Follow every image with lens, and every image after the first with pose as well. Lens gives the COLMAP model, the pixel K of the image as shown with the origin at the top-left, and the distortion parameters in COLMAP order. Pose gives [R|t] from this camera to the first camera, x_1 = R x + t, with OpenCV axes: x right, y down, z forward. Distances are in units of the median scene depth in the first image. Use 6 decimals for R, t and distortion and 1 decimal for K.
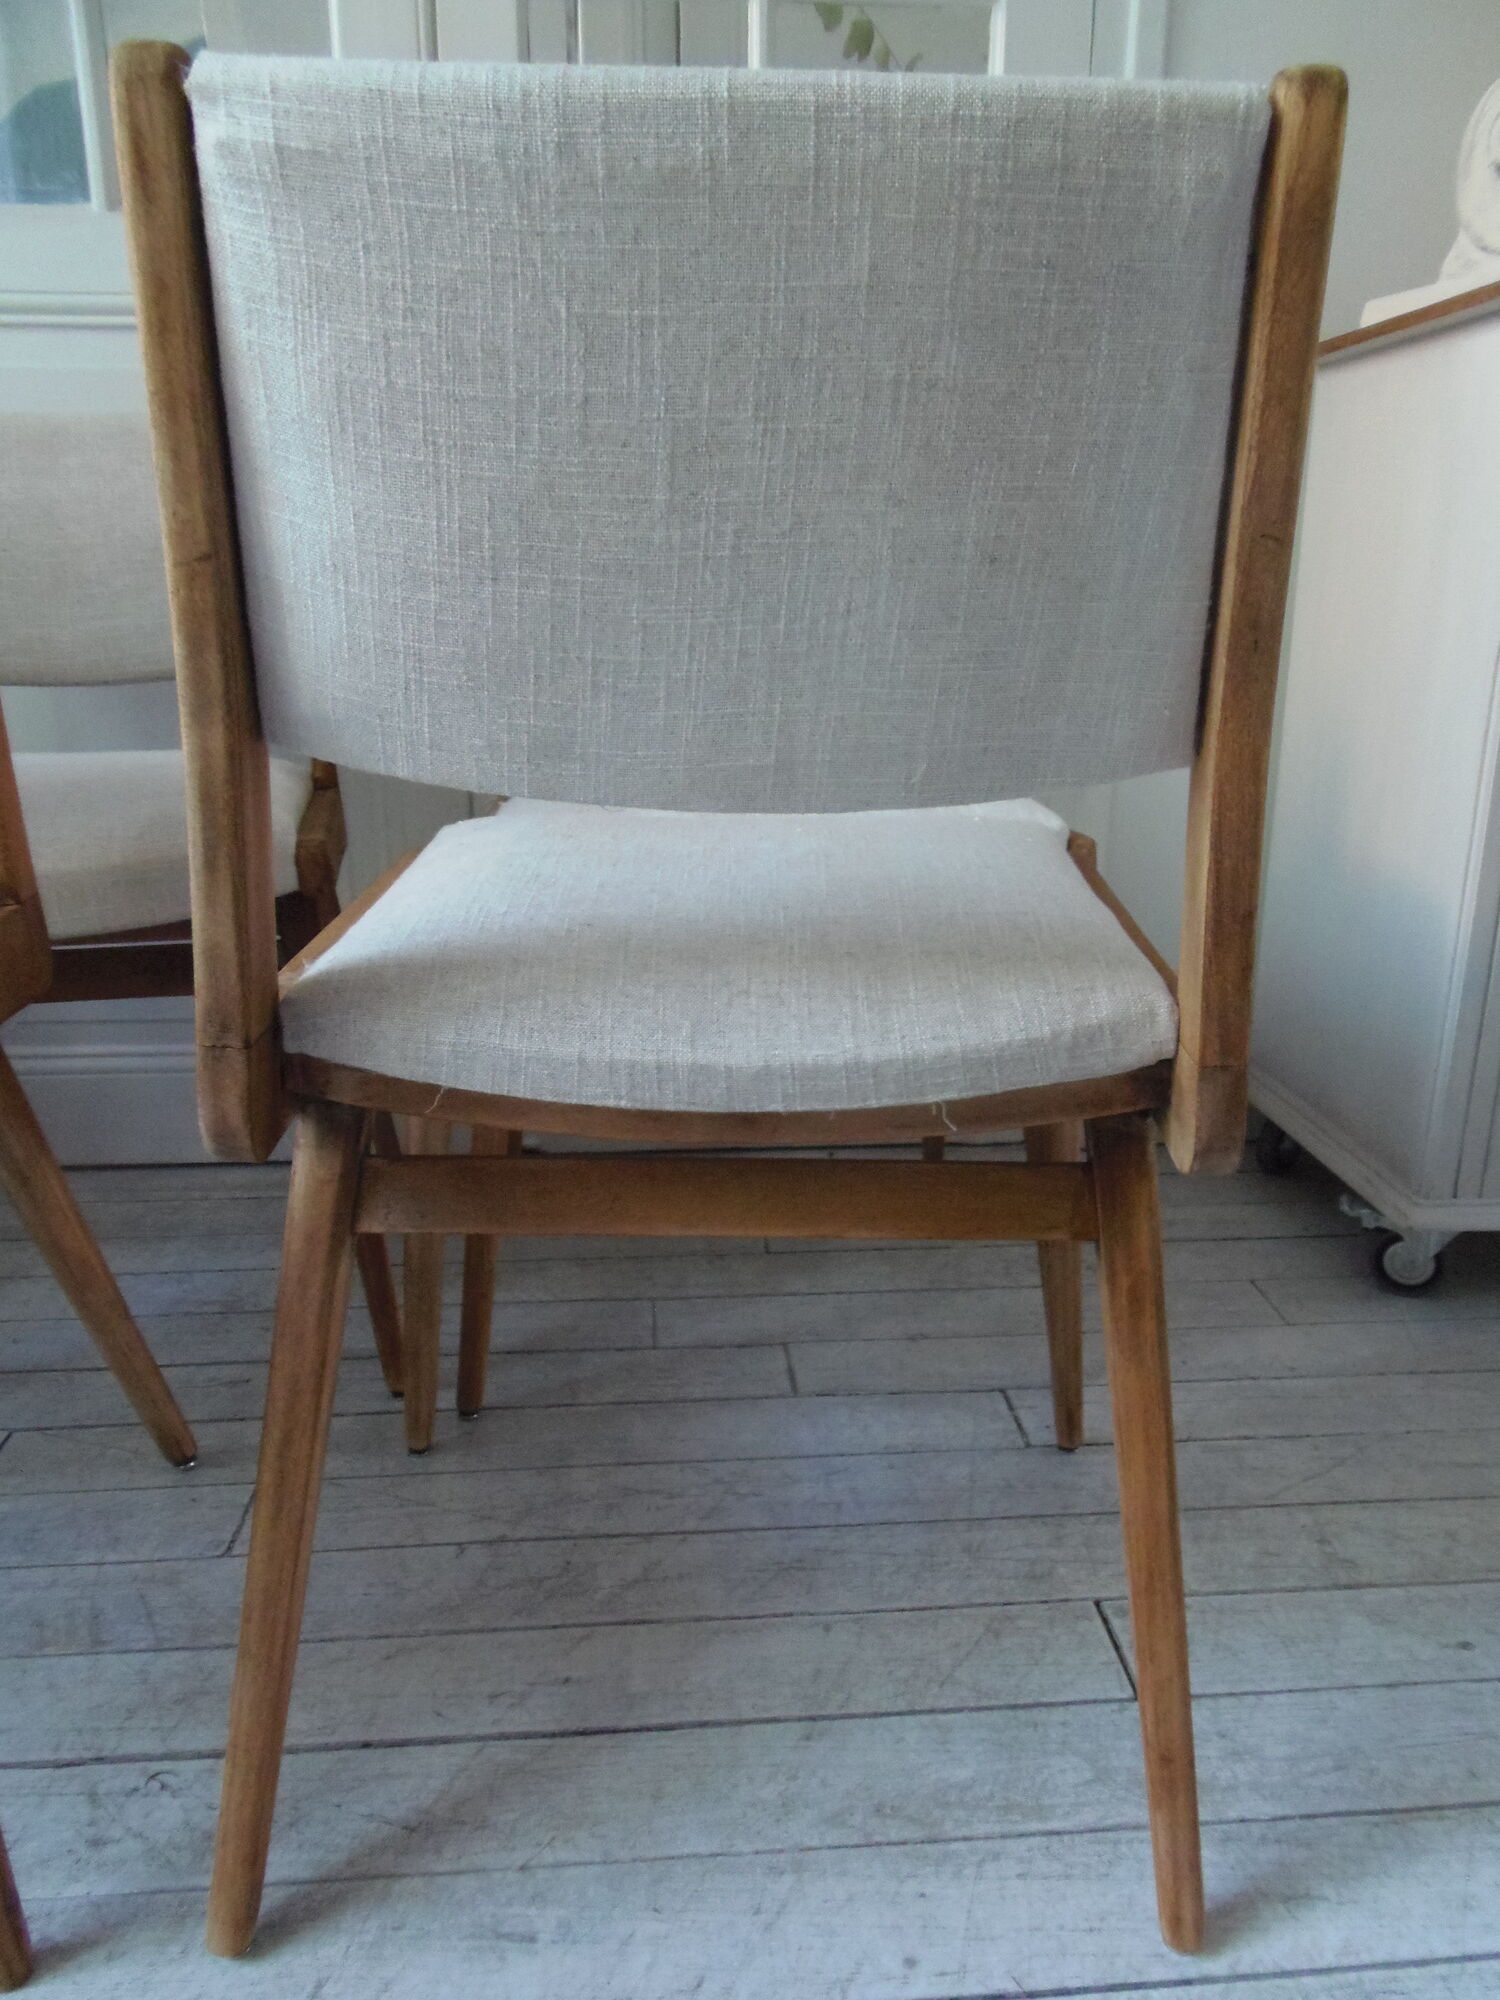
lens RADIAL K [[1457.4, 0, 779.7], [0, 1457.4, 1038.2], [0, 0, 1]] dist [-0.008800, -0.010774]
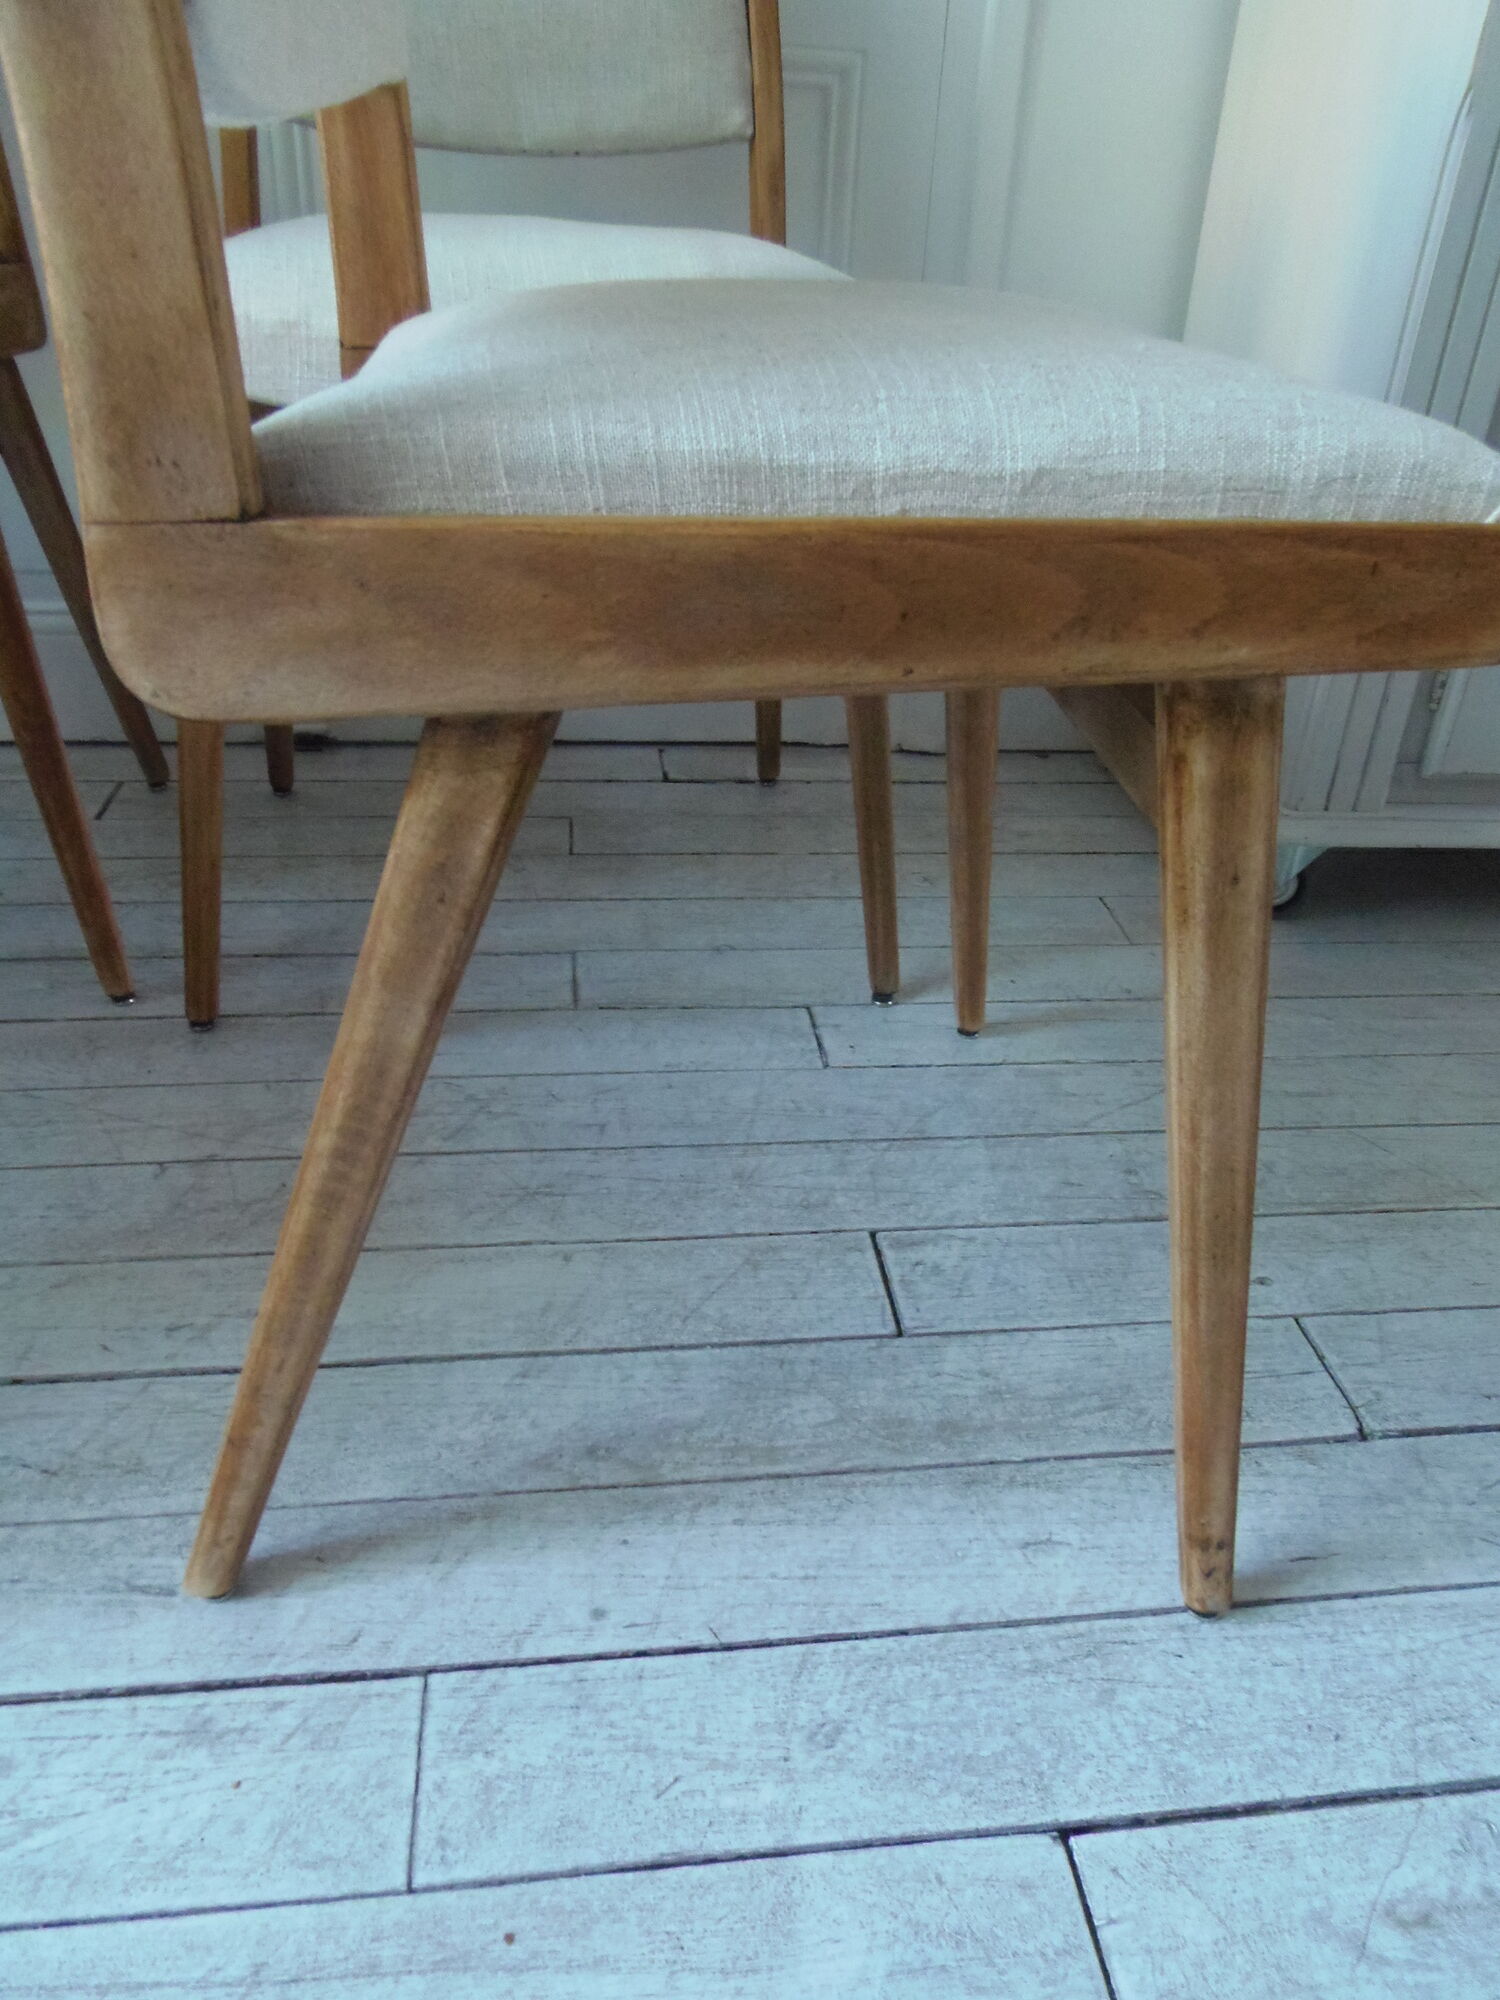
lens RADIAL K [[1457.4, 0, 789.5], [0, 1457.4, 1050.0], [0, 0, 1]] dist [-0.008800, -0.010774]
pose [[0.997714, 0.016212, 0.065604, 0.109152], [-0.032380, 0.966786, 0.253530, 0.051032], [-0.059315, -0.255074, 0.965100, 0.161361]]
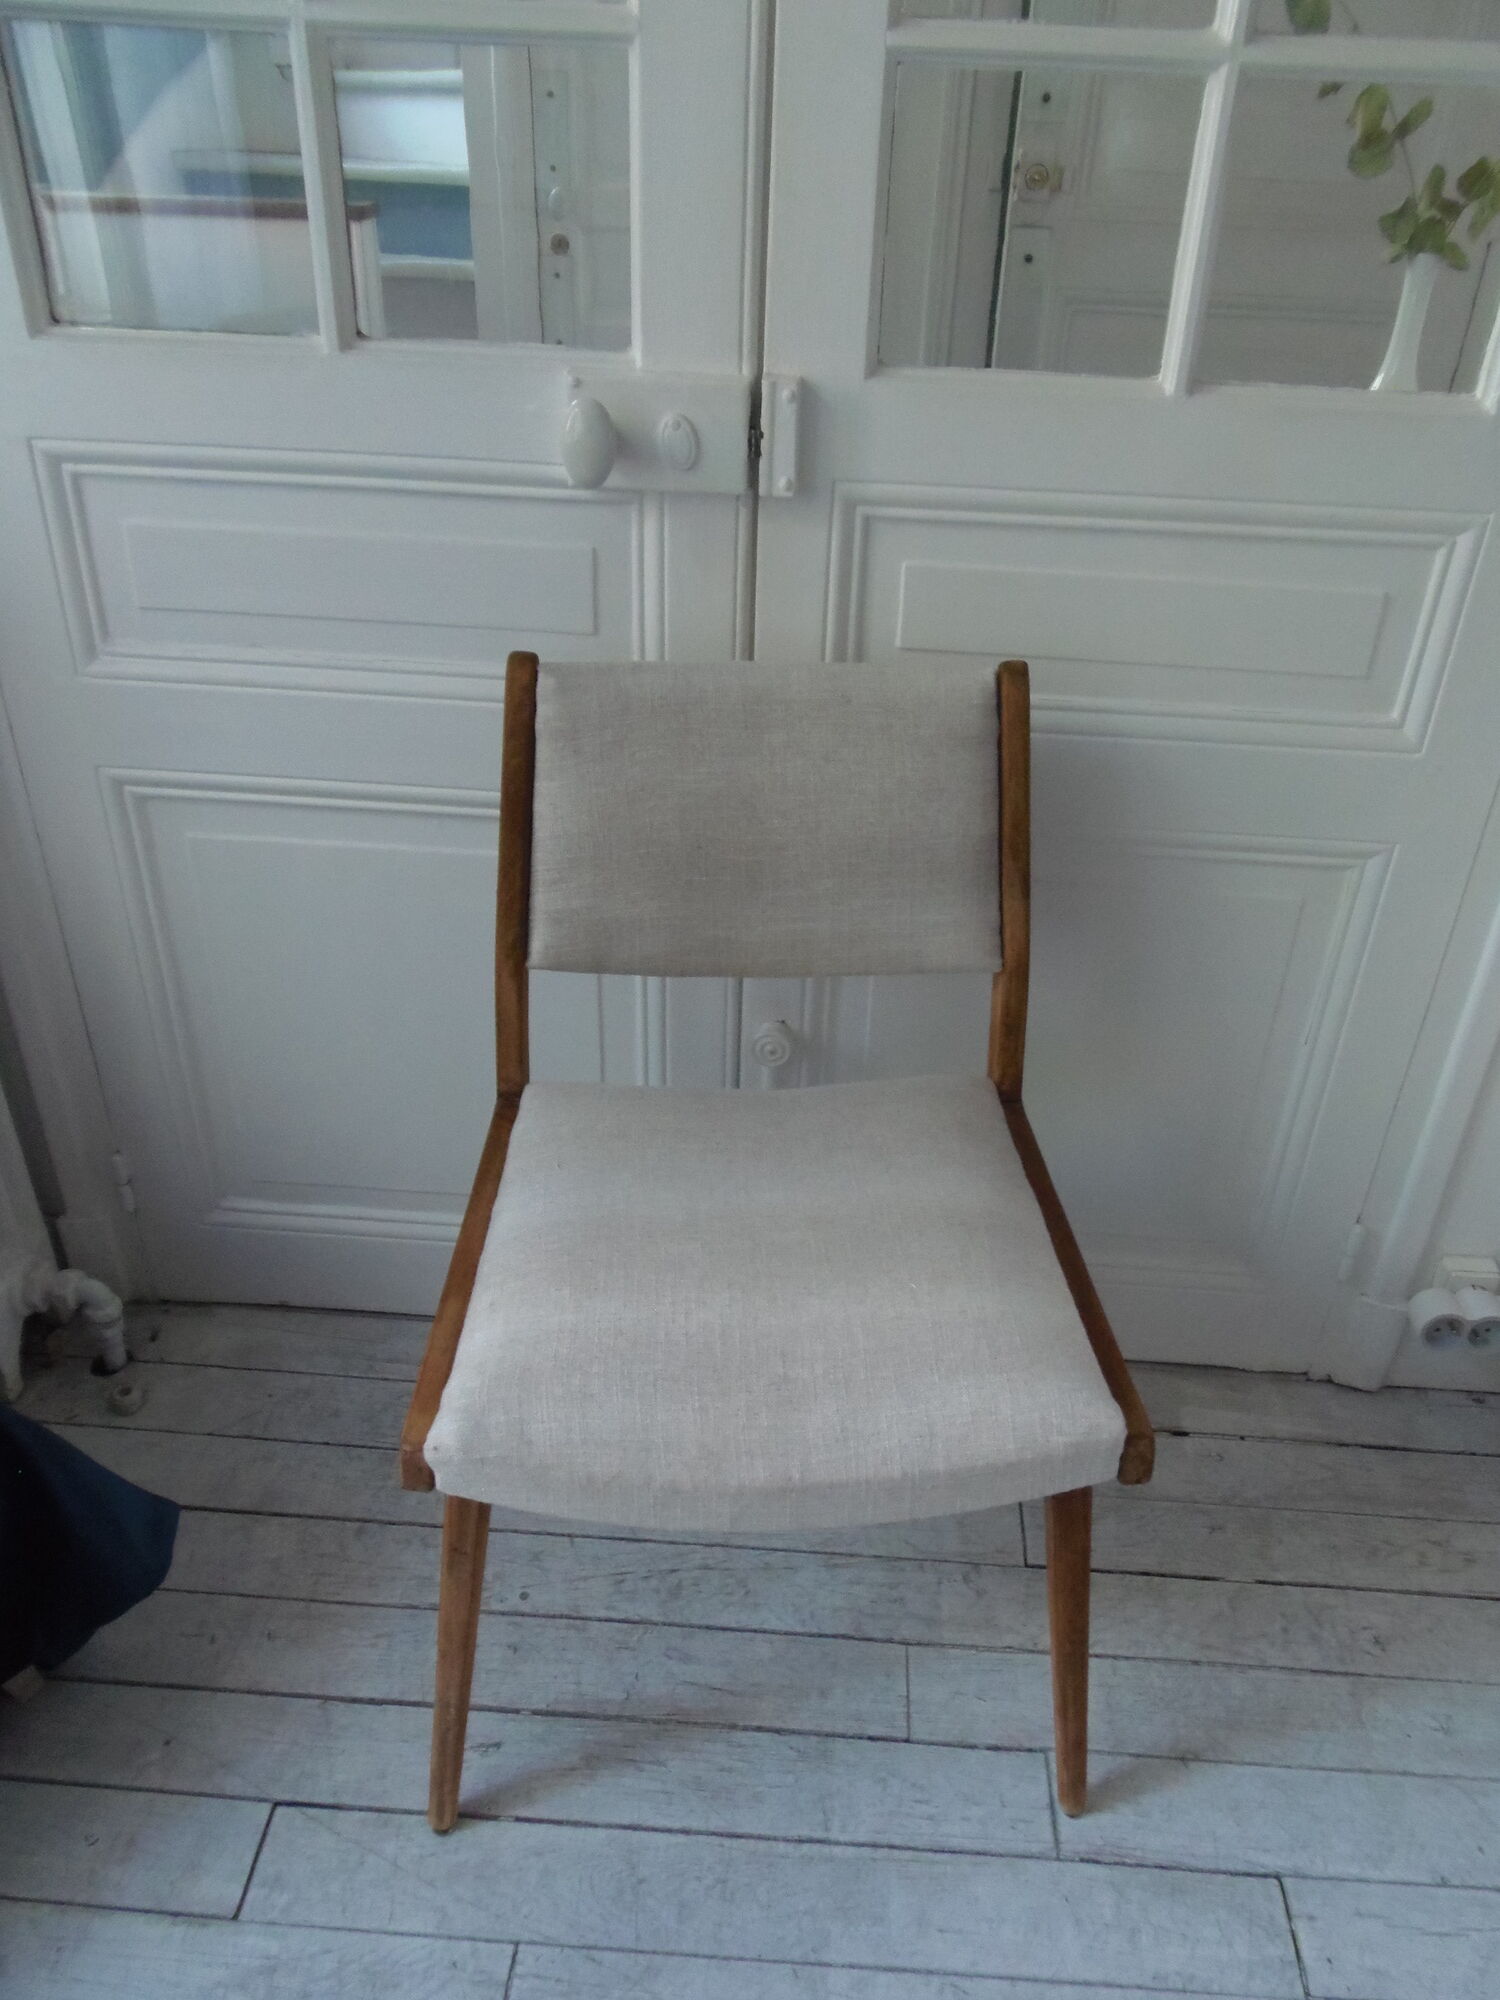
lens RADIAL K [[1457.4, 0, 779.7], [0, 1457.4, 1030.9], [0, 0, 1]] dist [-0.008800, -0.010774]
pose [[0.989395, 0.101098, -0.104288, -0.164043], [-0.071109, 0.963221, 0.259129, -0.665517], [0.126650, -0.248965, 0.960196, 0.264836]]
